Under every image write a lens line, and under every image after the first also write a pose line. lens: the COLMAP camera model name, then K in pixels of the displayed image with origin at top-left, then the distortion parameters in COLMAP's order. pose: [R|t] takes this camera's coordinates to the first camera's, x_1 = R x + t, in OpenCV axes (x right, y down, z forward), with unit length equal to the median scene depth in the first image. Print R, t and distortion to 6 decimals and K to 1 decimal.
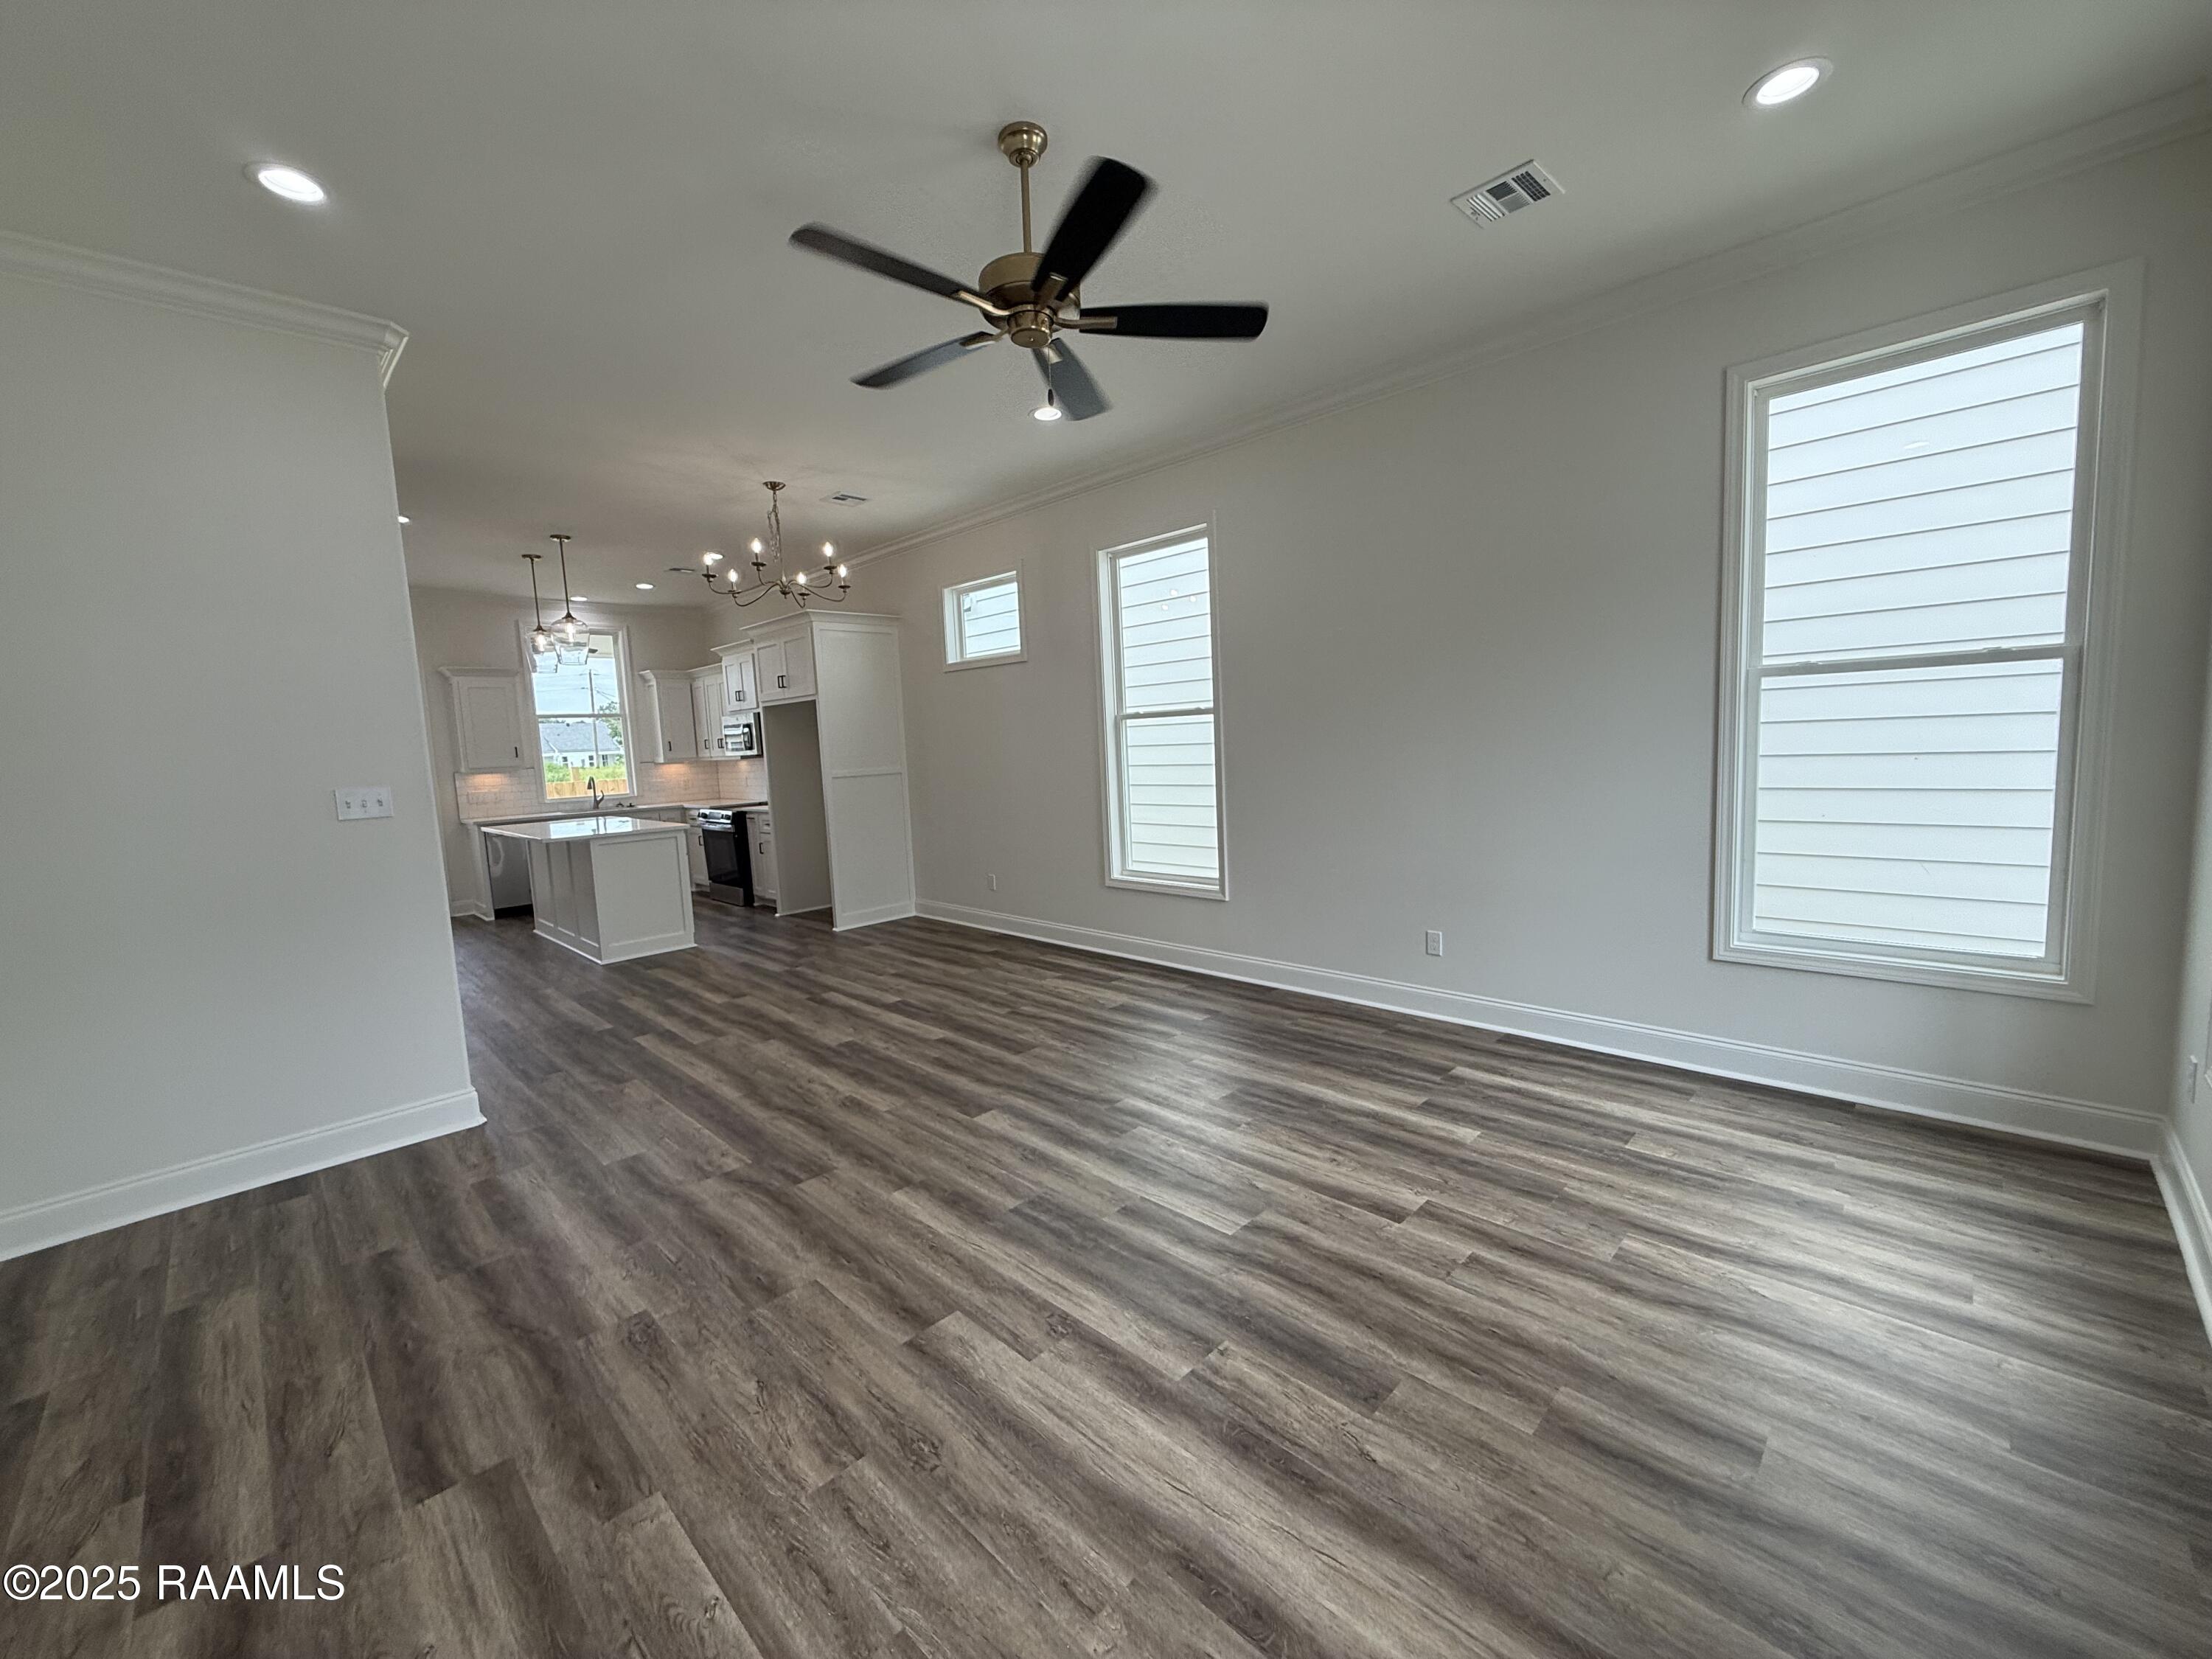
lens RADIAL K [[880.7, 0, 1095.5], [0, 880.7, 825.4], [0, 0, 1]] dist [0.000274, 0.000065]
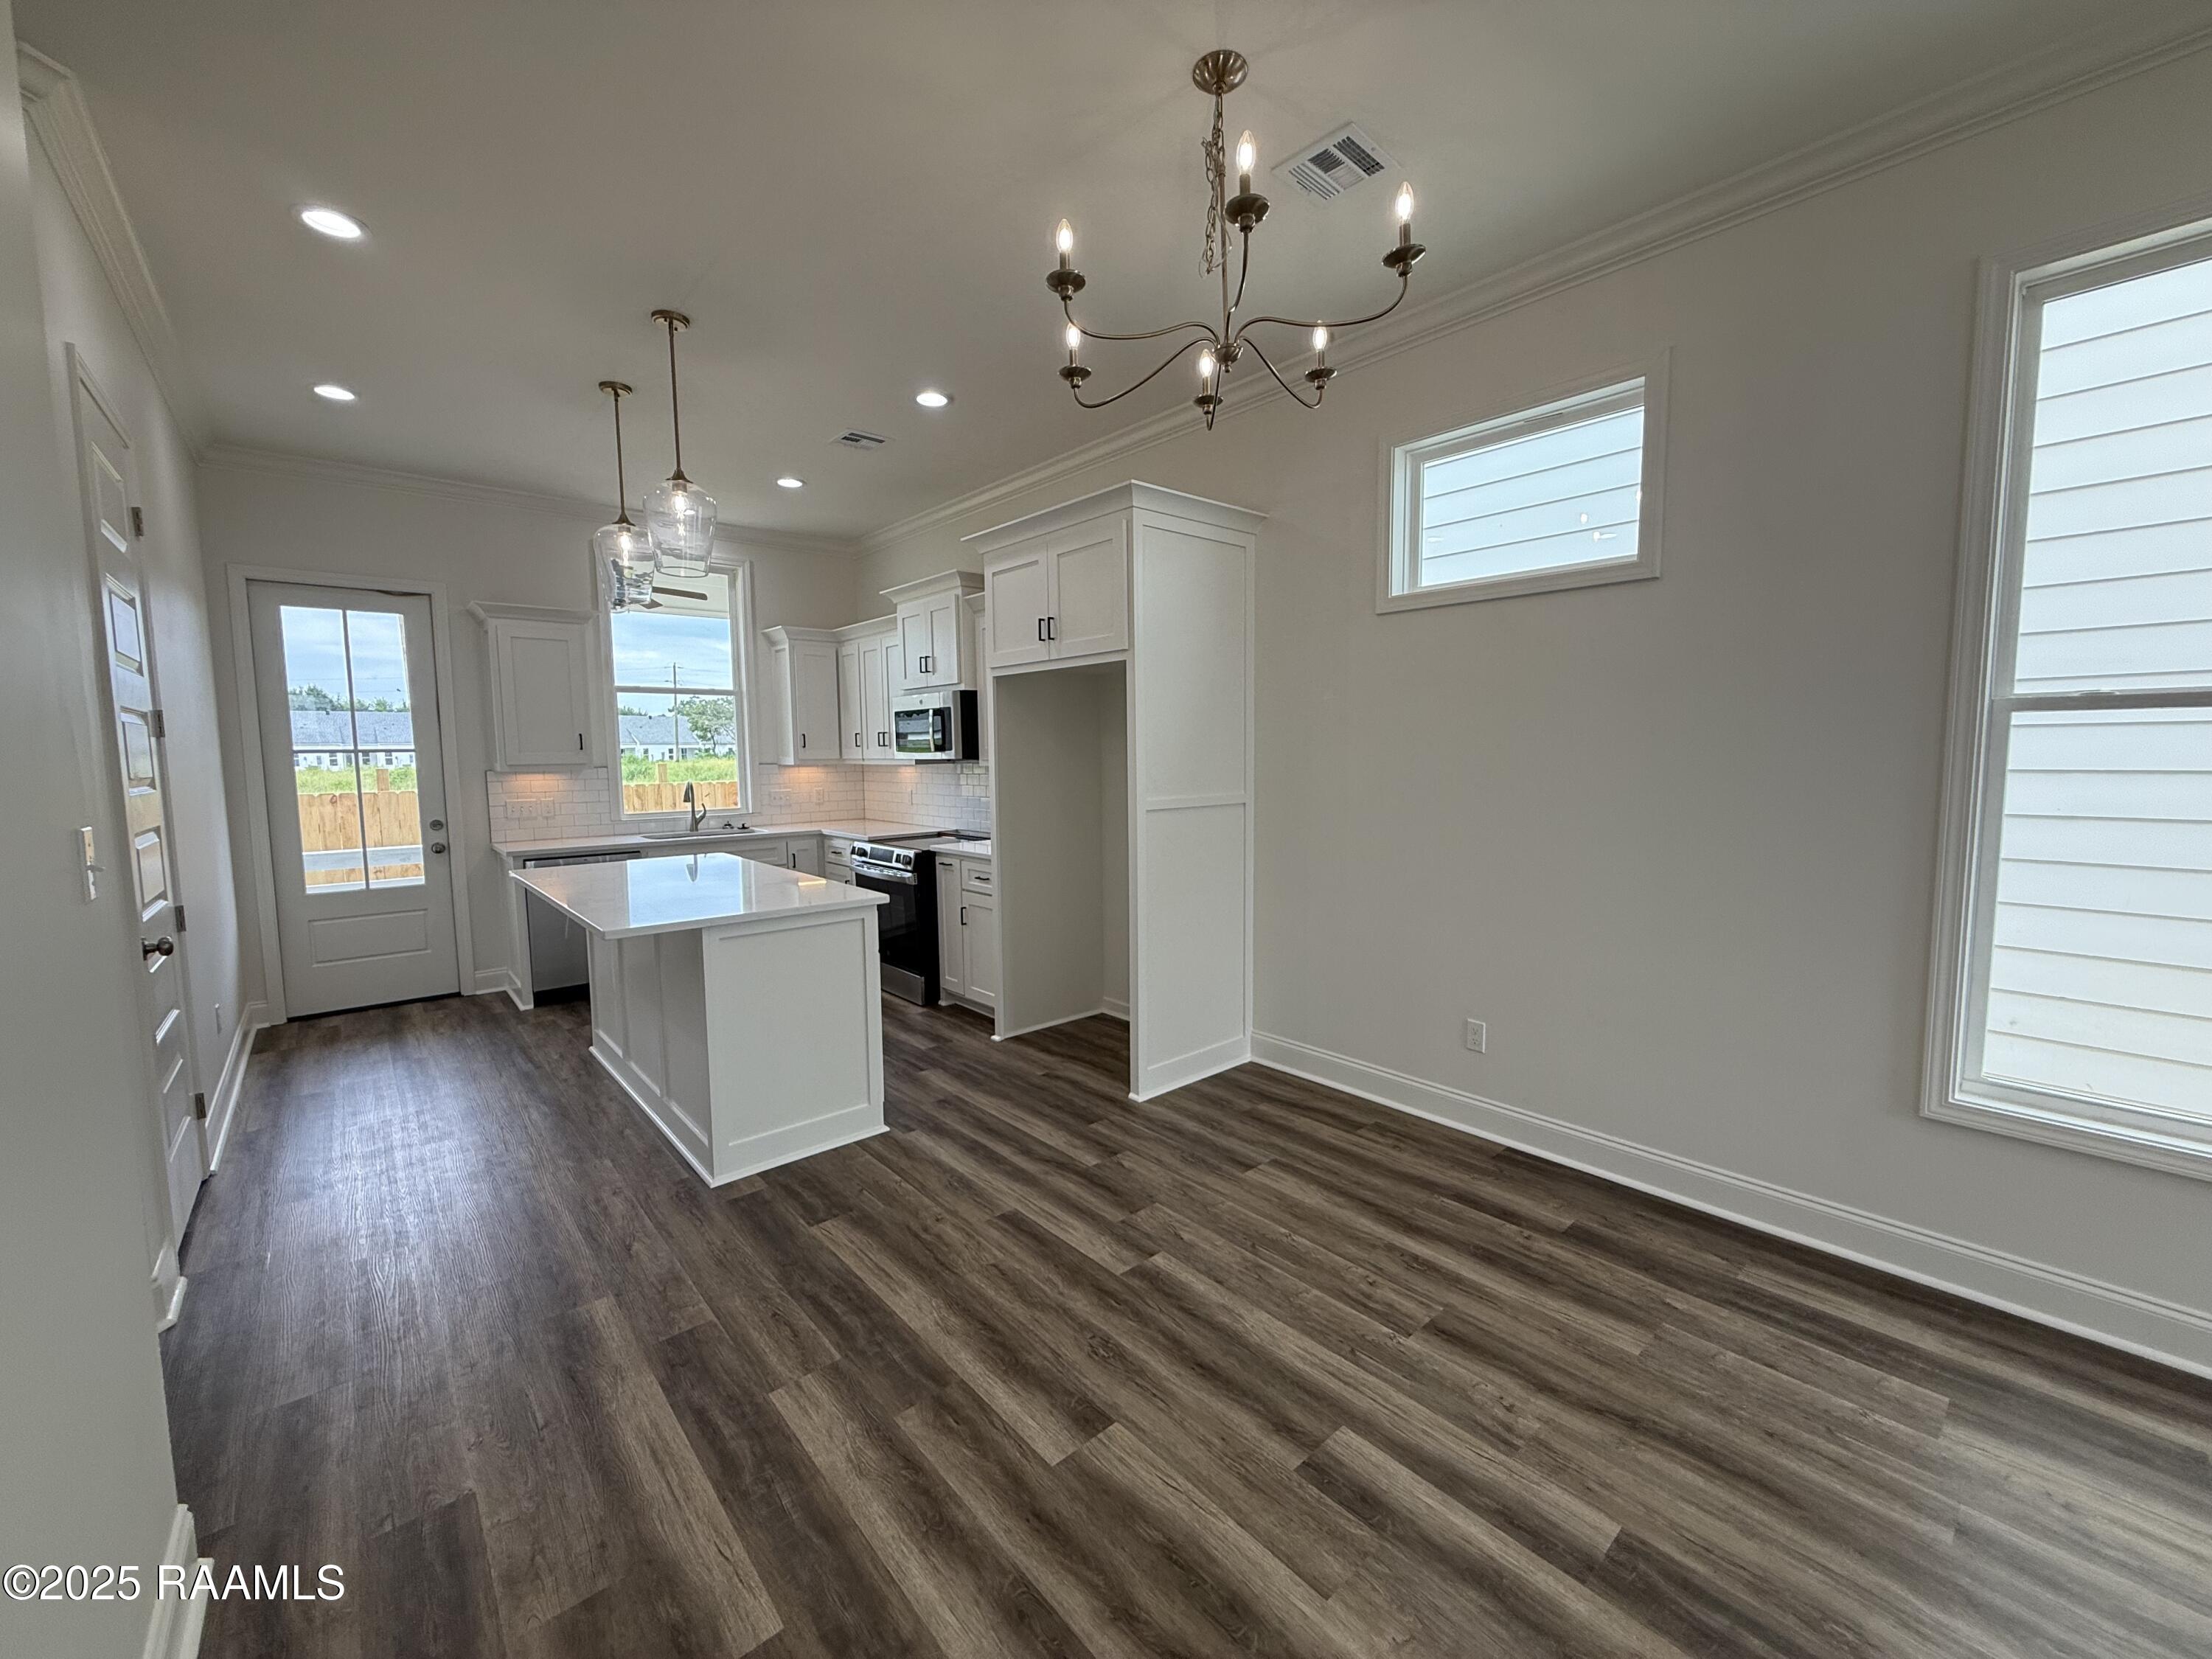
lens RADIAL K [[880.7, 0, 1095.3], [0, 880.7, 827.4], [0, 0, 1]] dist [0.000274, 0.000065]
pose [[0.996815, 0.043180, -0.067053, -0.566699], [-0.043993, 0.998975, -0.010692, -0.071591], [0.066523, 0.013608, 0.997692, 0.918670]]
